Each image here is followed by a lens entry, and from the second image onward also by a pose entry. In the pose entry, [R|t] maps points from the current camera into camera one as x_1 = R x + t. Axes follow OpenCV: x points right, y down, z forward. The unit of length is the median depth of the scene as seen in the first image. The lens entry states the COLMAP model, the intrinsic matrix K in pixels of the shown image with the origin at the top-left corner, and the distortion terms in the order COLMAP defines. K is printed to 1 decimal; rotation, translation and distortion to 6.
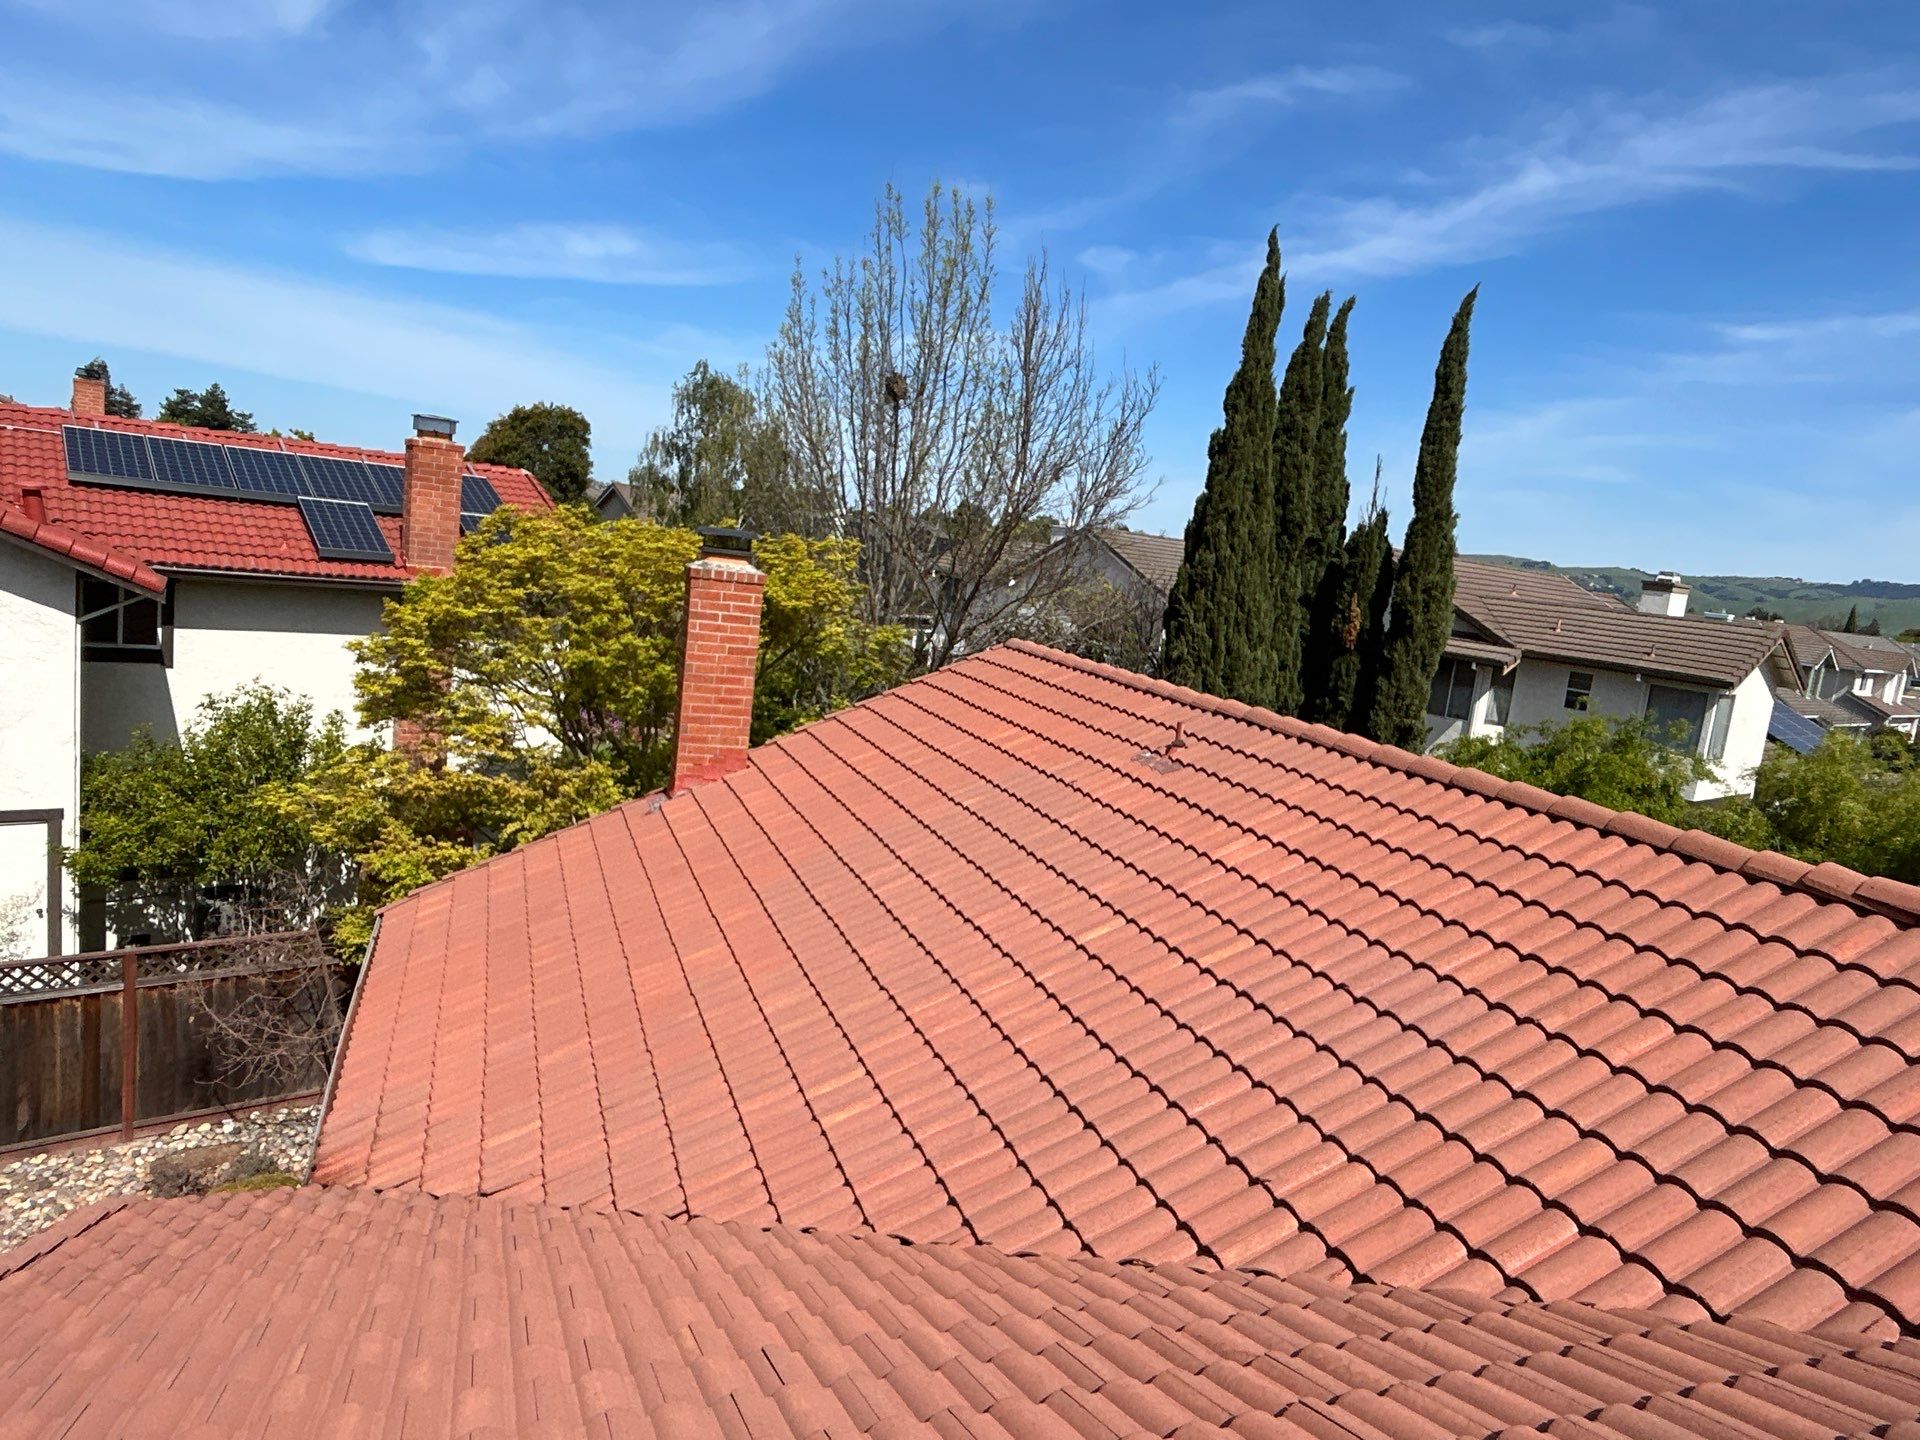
lens RADIAL K [[1177.5, 0, 954.7], [0, 1177.5, 720.4], [0, 0, 1]] dist [0.003332, -0.004288]
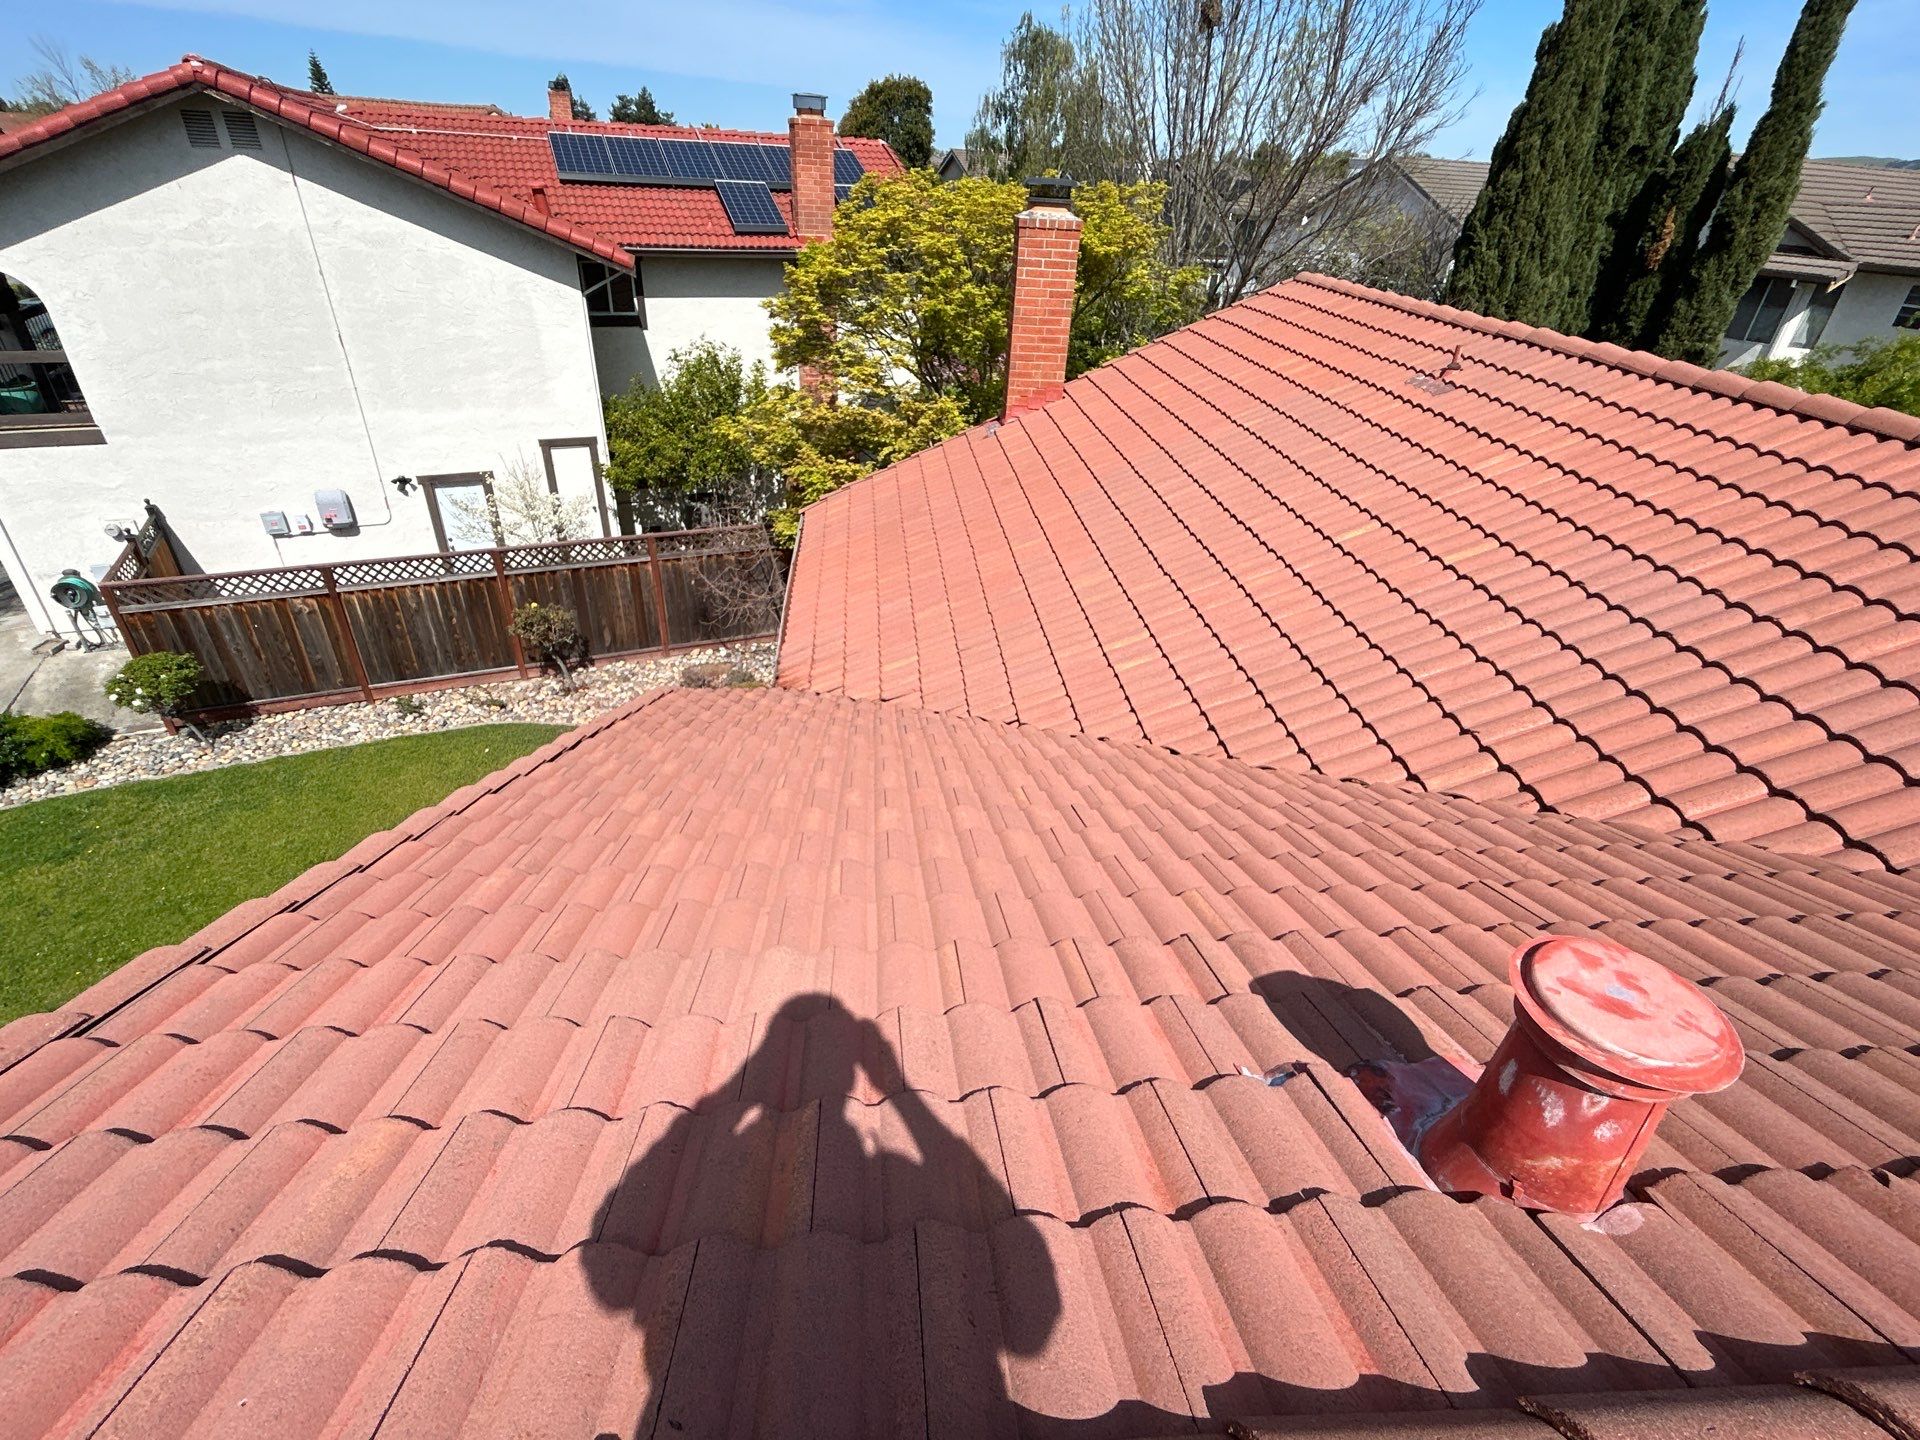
lens RADIAL K [[904.9, 0, 957.3], [0, 904.9, 716.4], [0, 0, 1]] dist [-0.001117, 0.001246]
pose [[0.960510, 0.081019, -0.266189, -0.002087], [0.021397, 0.932328, 0.360979, 0.004854], [0.277422, -0.352420, 0.893777, 0.000262]]
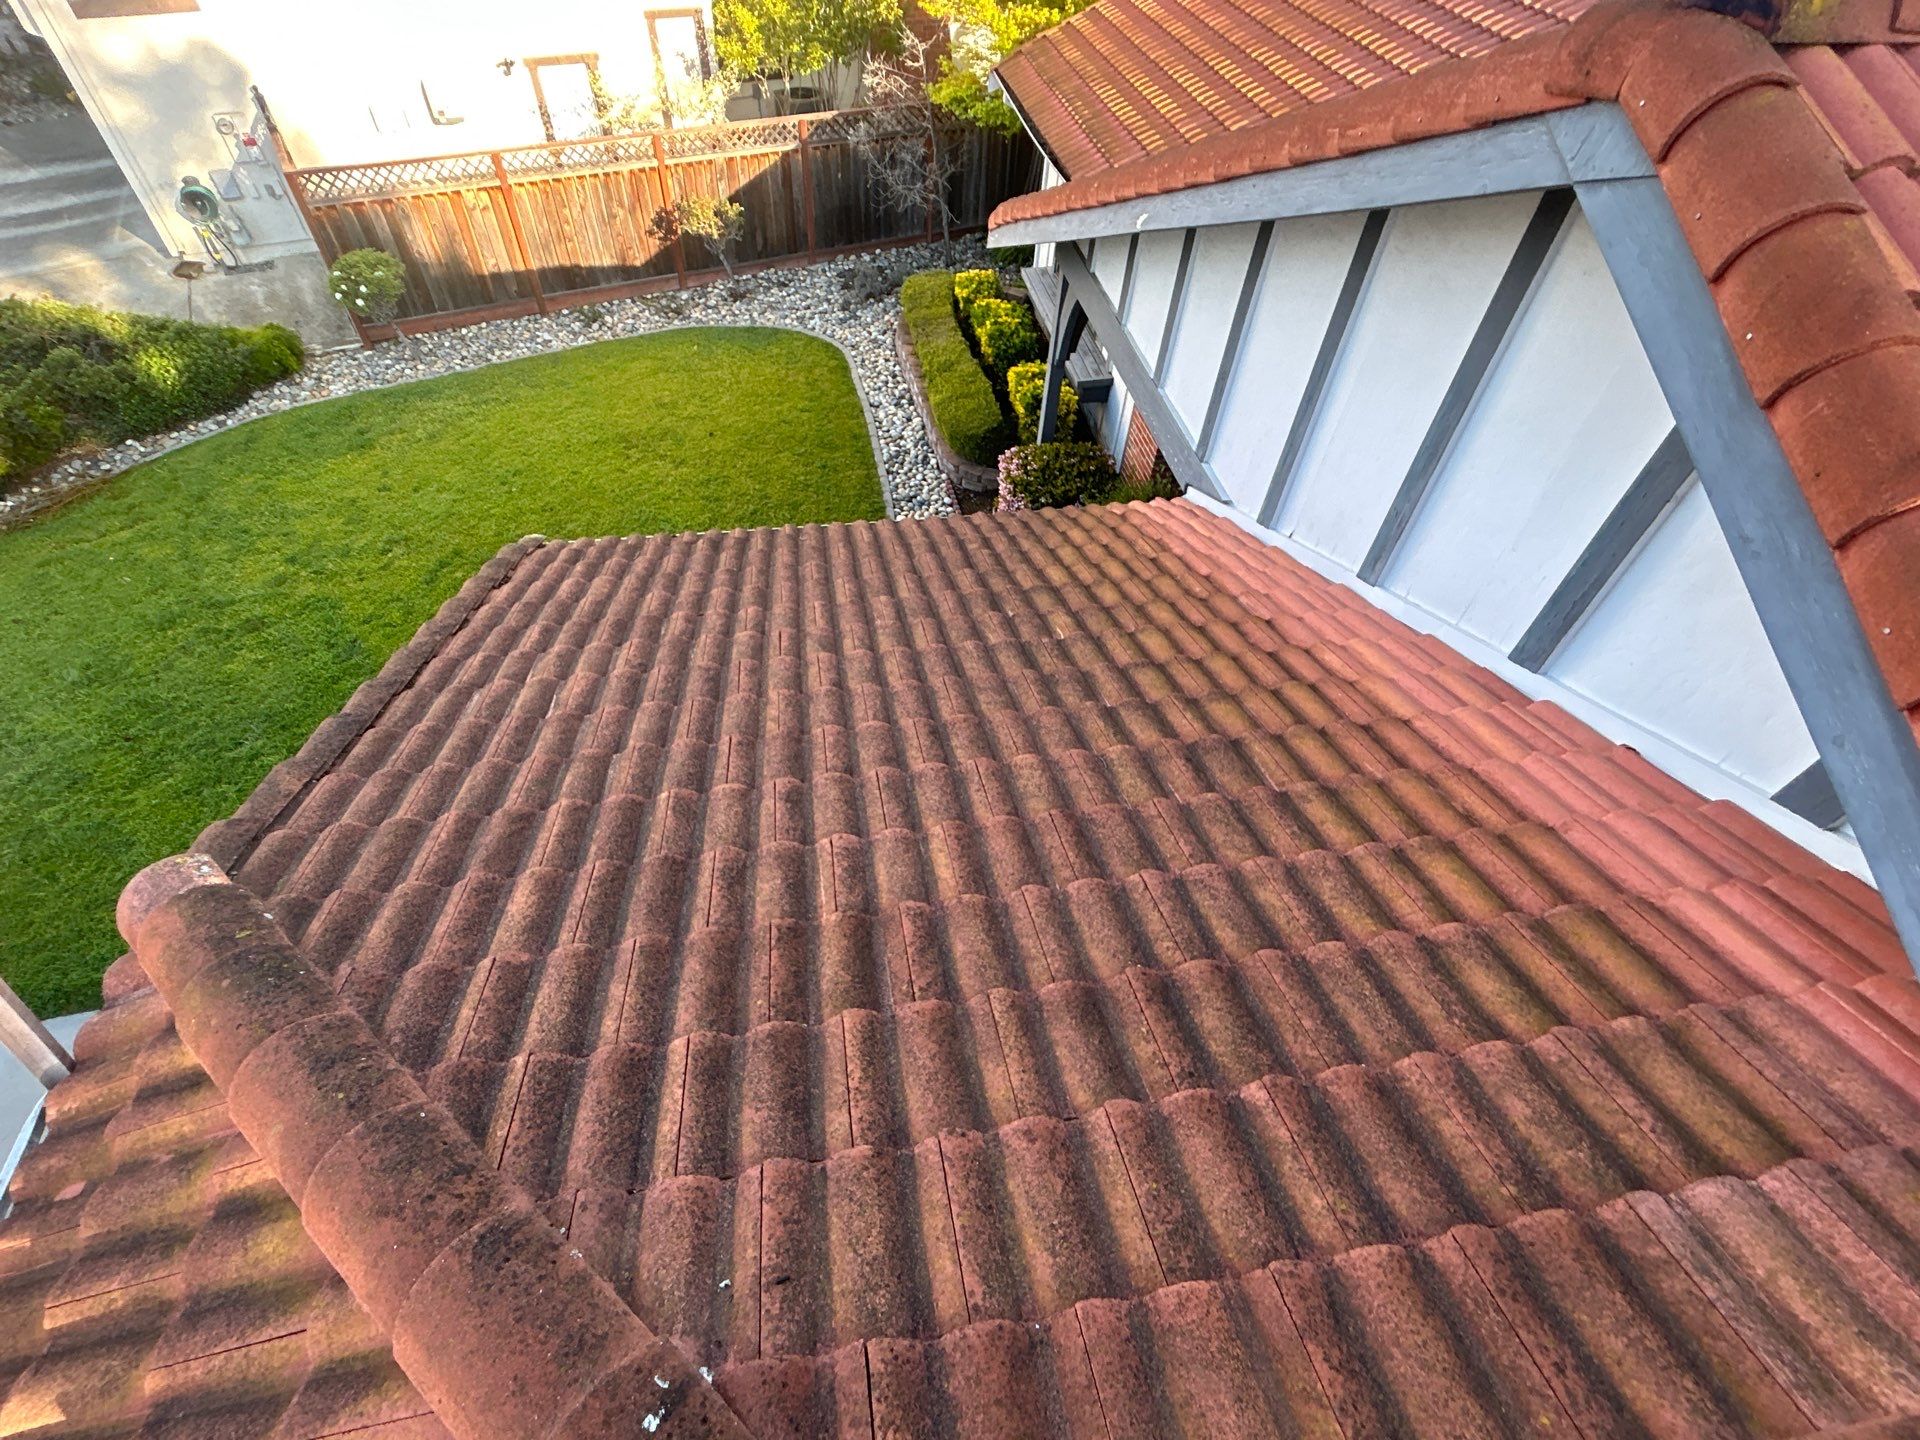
lens RADIAL K [[904.9, 0, 957.3], [0, 904.9, 716.4], [0, 0, 1]] dist [-0.001117, 0.001246]
pose [[0.978593, 0.097698, -0.181140, -0.201778], [0.039405, 0.774915, 0.630836, 0.062602], [0.202000, -0.624469, 0.754476, -0.211146]]
